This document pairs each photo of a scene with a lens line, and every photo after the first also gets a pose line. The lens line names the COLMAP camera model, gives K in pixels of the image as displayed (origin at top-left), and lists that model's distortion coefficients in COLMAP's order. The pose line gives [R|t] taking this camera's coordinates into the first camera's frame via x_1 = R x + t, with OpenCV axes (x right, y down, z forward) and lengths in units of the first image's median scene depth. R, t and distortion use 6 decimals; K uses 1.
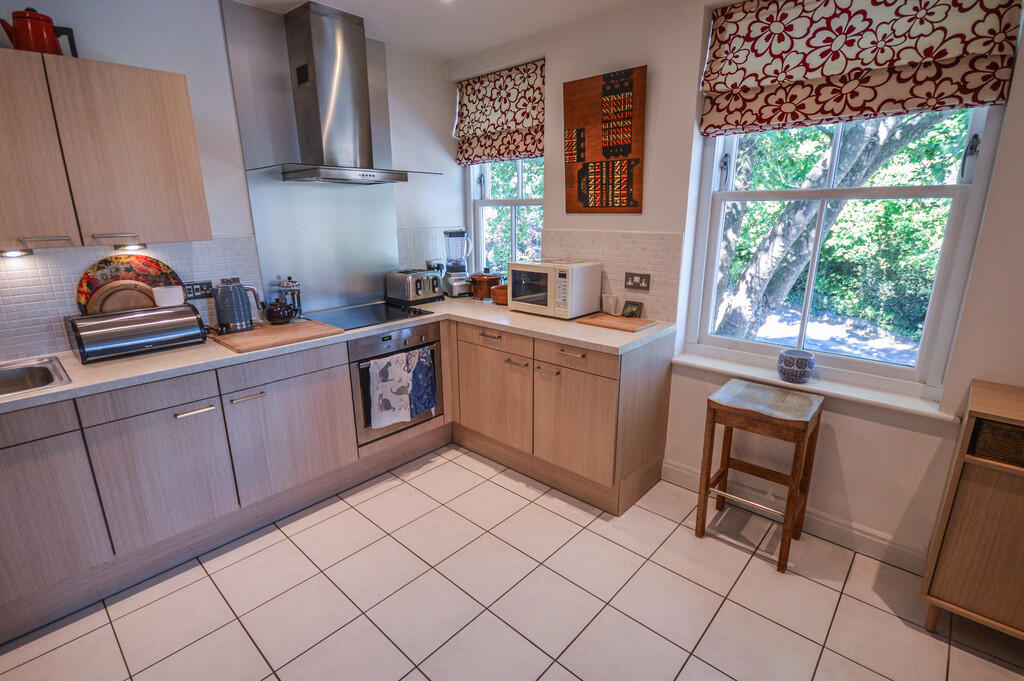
lens RADIAL K [[485.8, 0, 508.4], [0, 485.8, 341.8], [0, 0, 1]] dist [-0.002972, -0.007476]
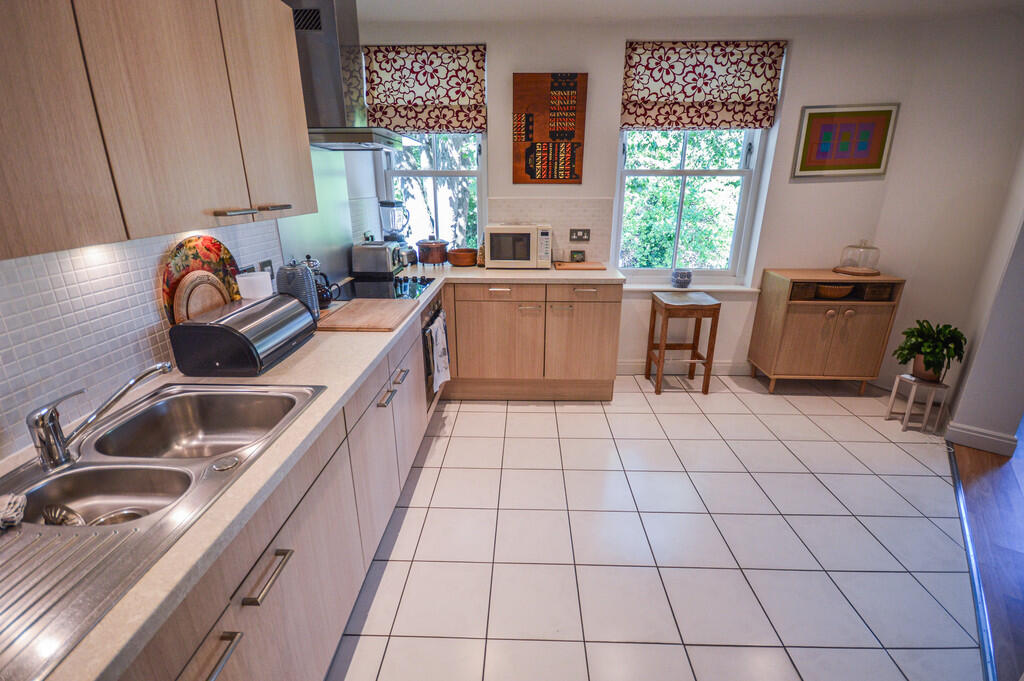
lens RADIAL K [[468.6, 0, 512.6], [0, 468.6, 342.9], [0, 0, 1]] dist [-0.004268, 0.000970]
pose [[0.750742, -0.206574, 0.627466, -0.794442], [0.164343, 0.978390, 0.125473, -0.025731], [-0.639826, 0.008922, 0.768468, 0.120267]]
